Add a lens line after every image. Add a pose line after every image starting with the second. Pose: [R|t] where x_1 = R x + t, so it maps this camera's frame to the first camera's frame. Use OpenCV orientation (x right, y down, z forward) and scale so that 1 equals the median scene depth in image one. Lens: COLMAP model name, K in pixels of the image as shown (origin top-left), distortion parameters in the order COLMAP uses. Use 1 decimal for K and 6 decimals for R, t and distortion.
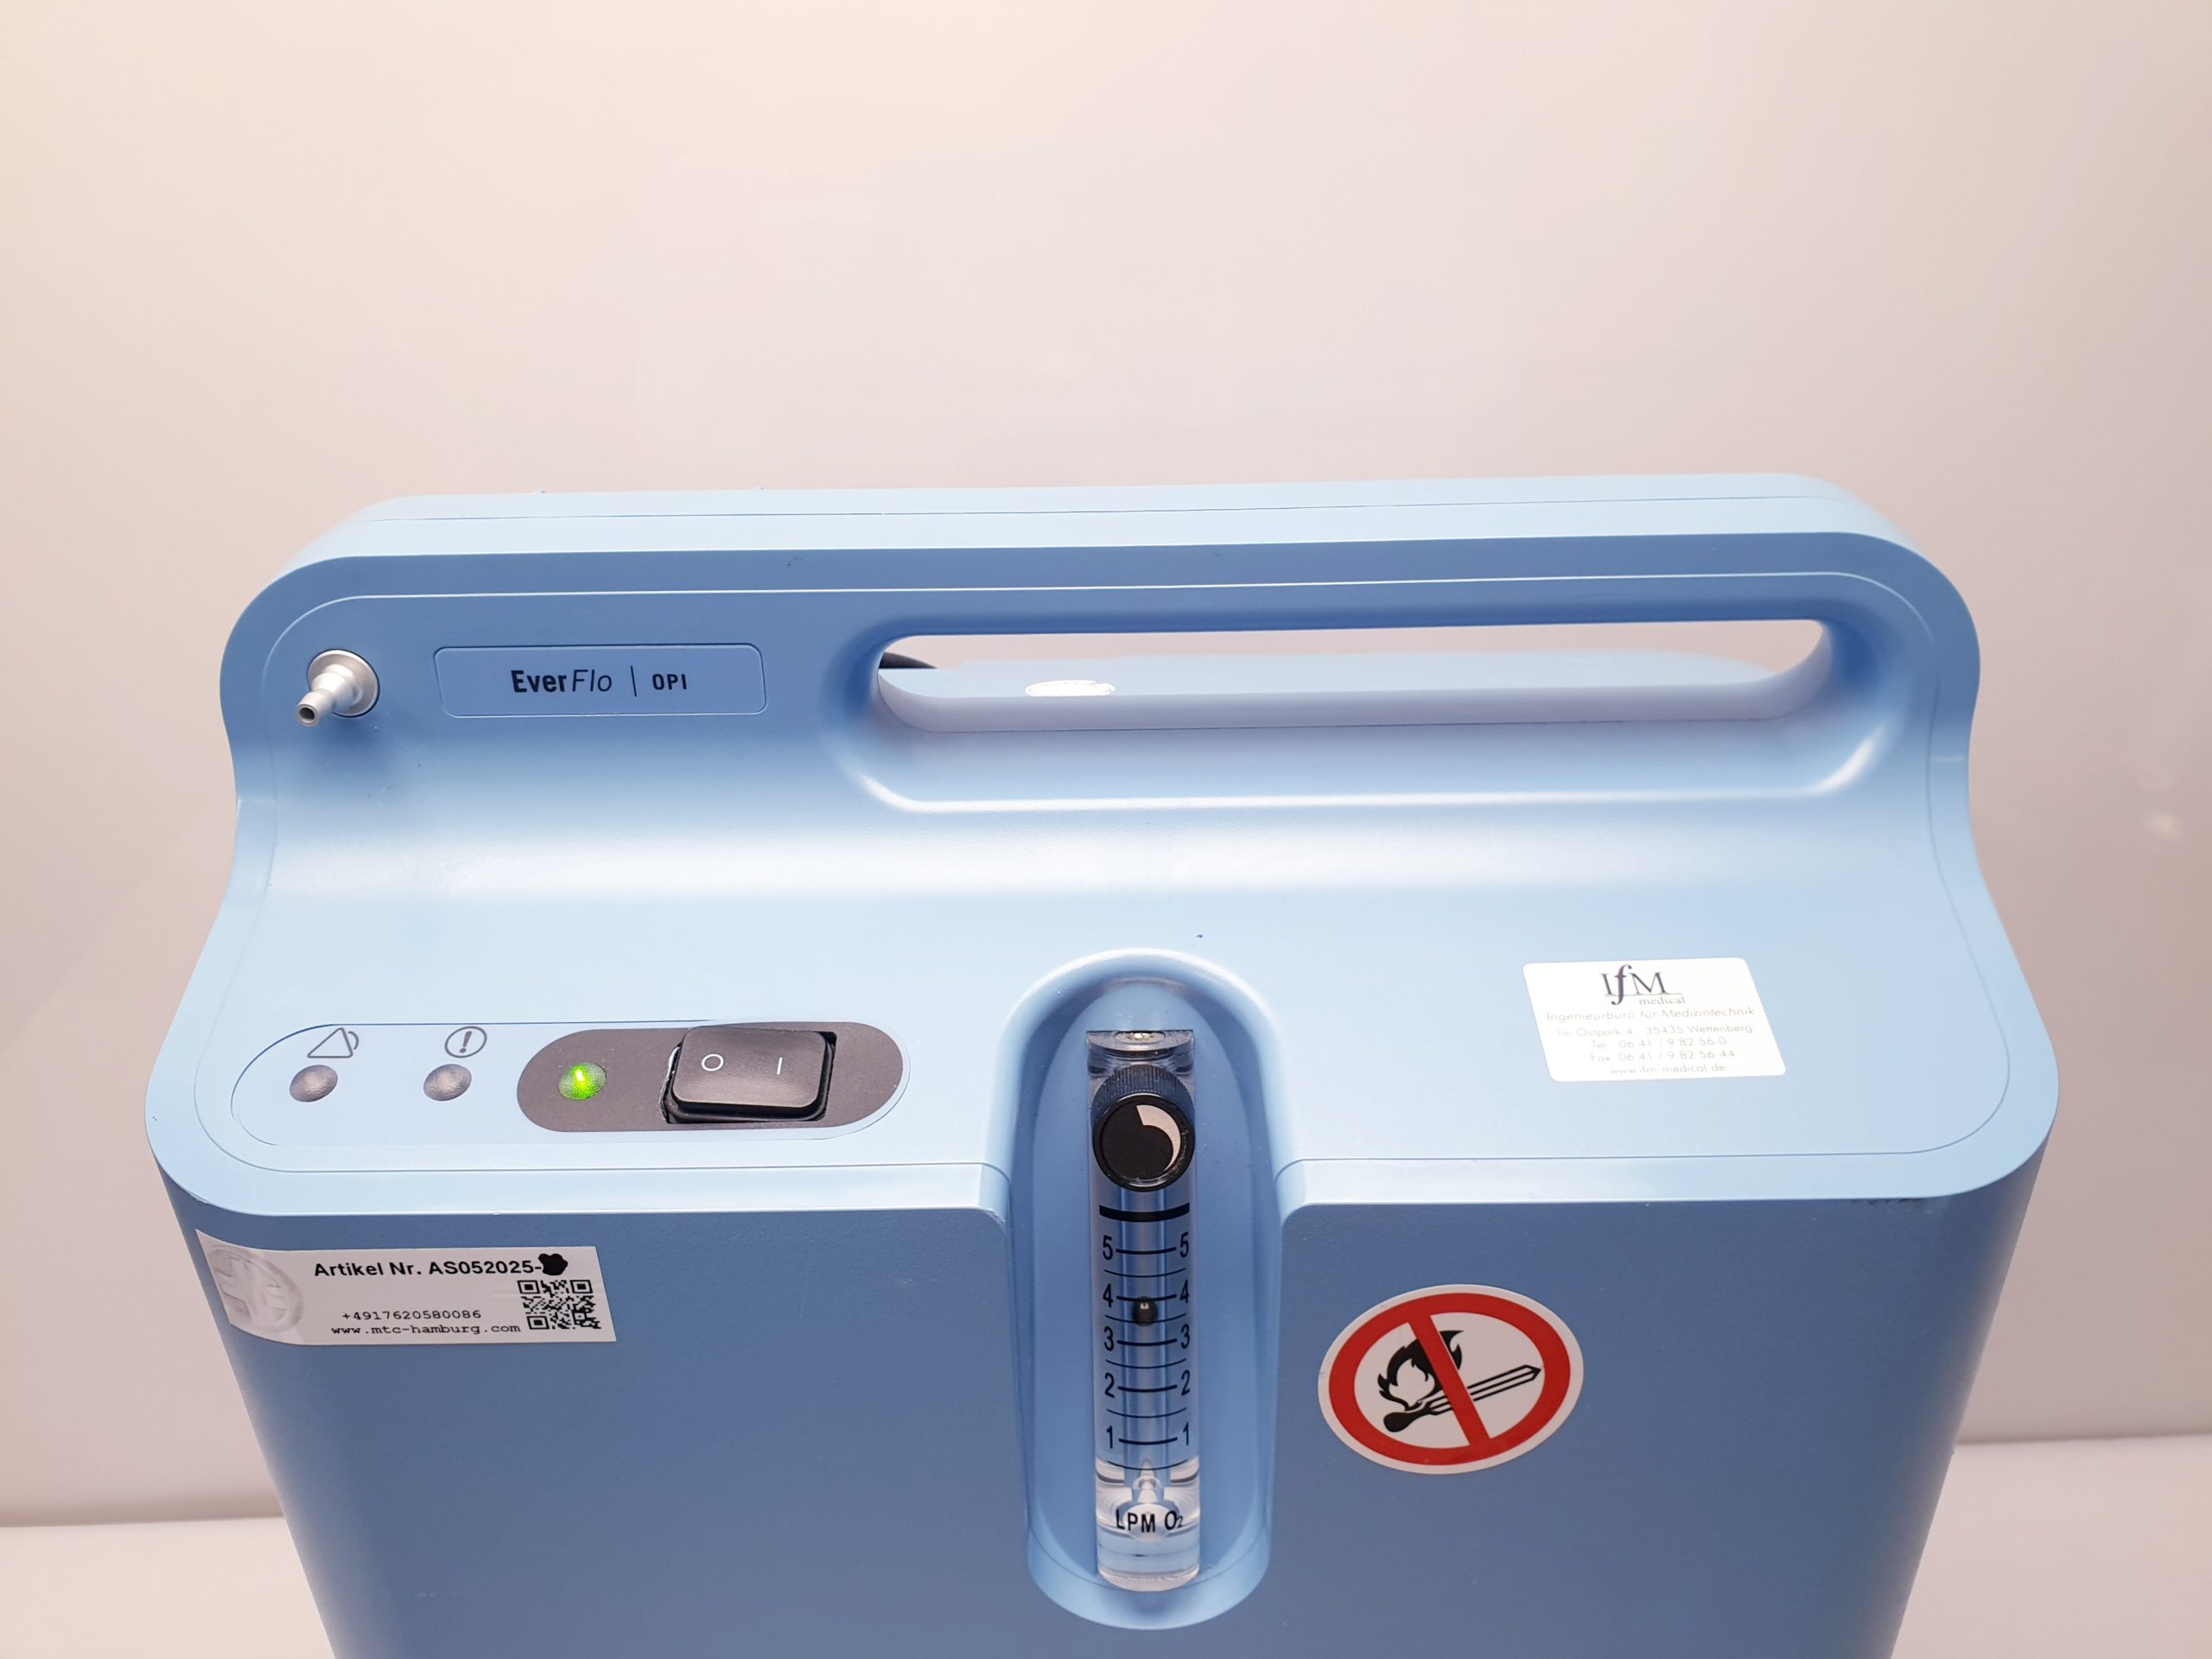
lens RADIAL K [[1684.8, 0, 1106.0], [0, 1684.8, 829.5], [0, 0, 1]] dist [0.004706, 0.000792]
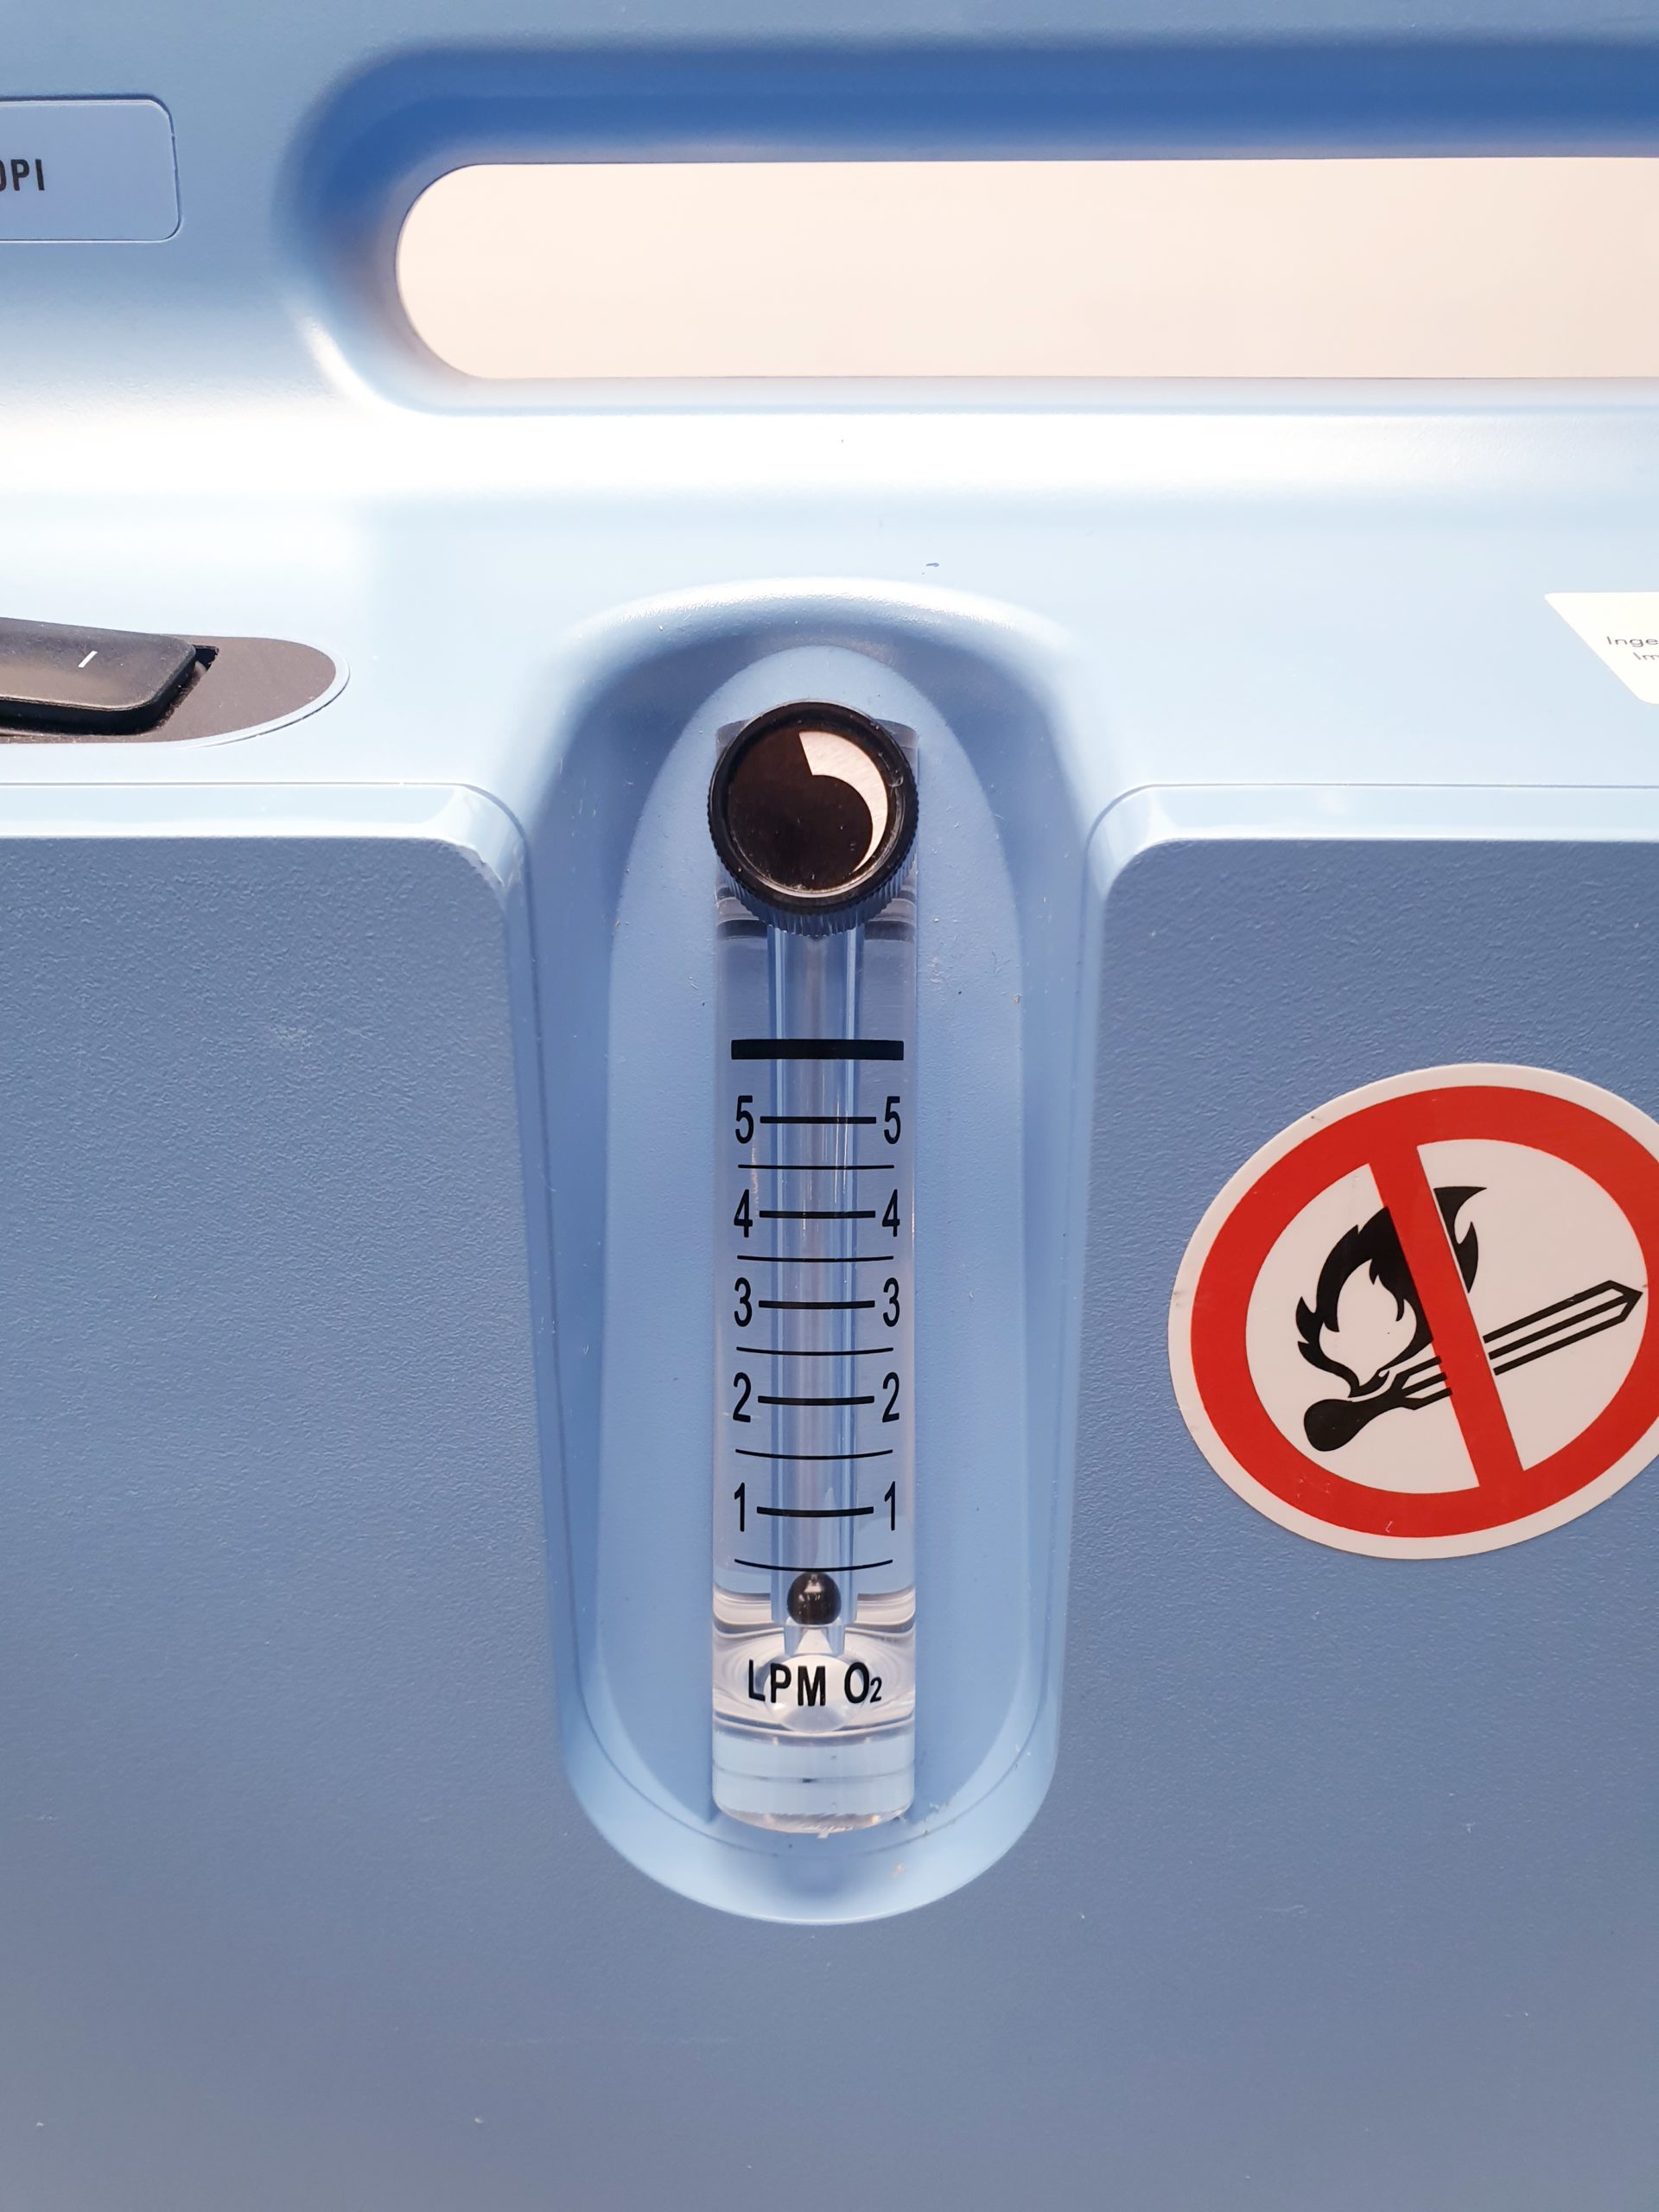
lens RADIAL K [[1674.1, 0, 829.5], [0, 1674.1, 1106.0], [0, 0, 1]] dist [0.009123, 0.003083]
pose [[0.999774, 0.021223, -0.001127, 0.029175], [-0.021169, 0.989696, -0.141614, 0.335023], [-0.001890, 0.141606, 0.989921, 0.521646]]
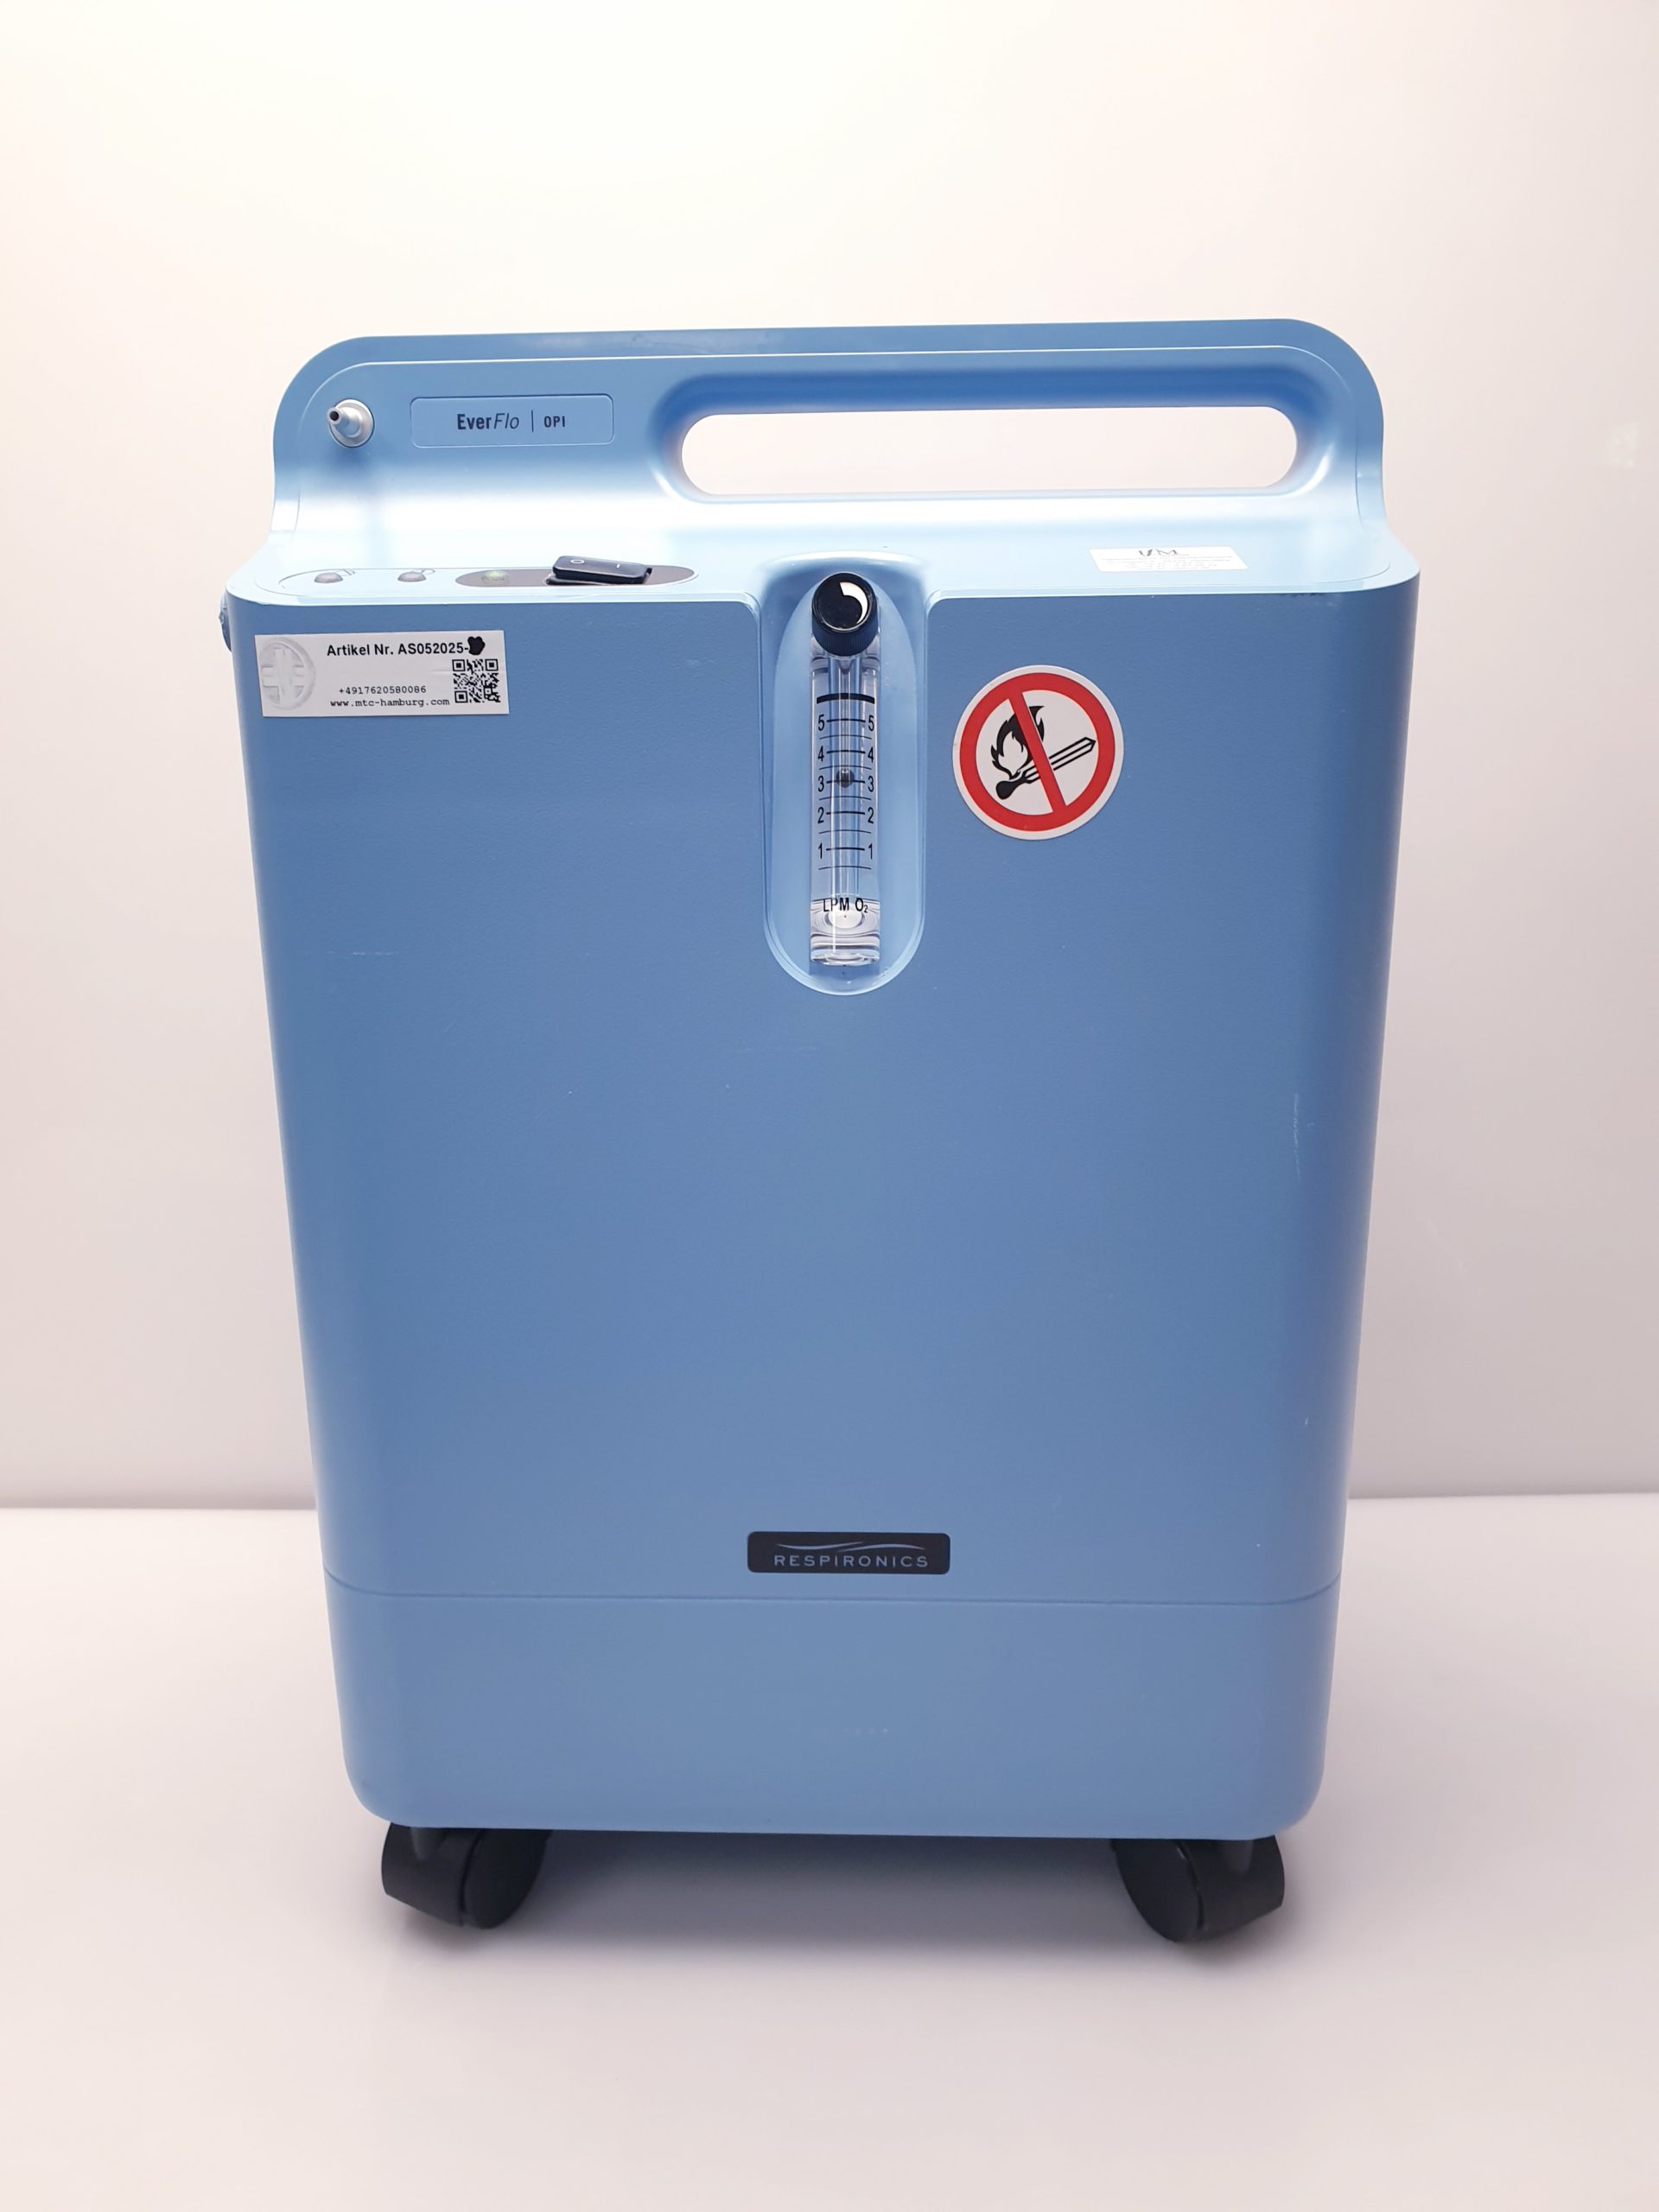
lens RADIAL K [[1673.8, 0, 811.4], [0, 1673.8, 1108.7], [0, 0, 1]] dist [0.186923, -0.425424]
pose [[0.999314, 0.017410, -0.032691, 0.051372], [-0.024892, 0.969278, -0.244703, 1.026776], [0.027426, 0.245349, 0.969047, -0.437729]]
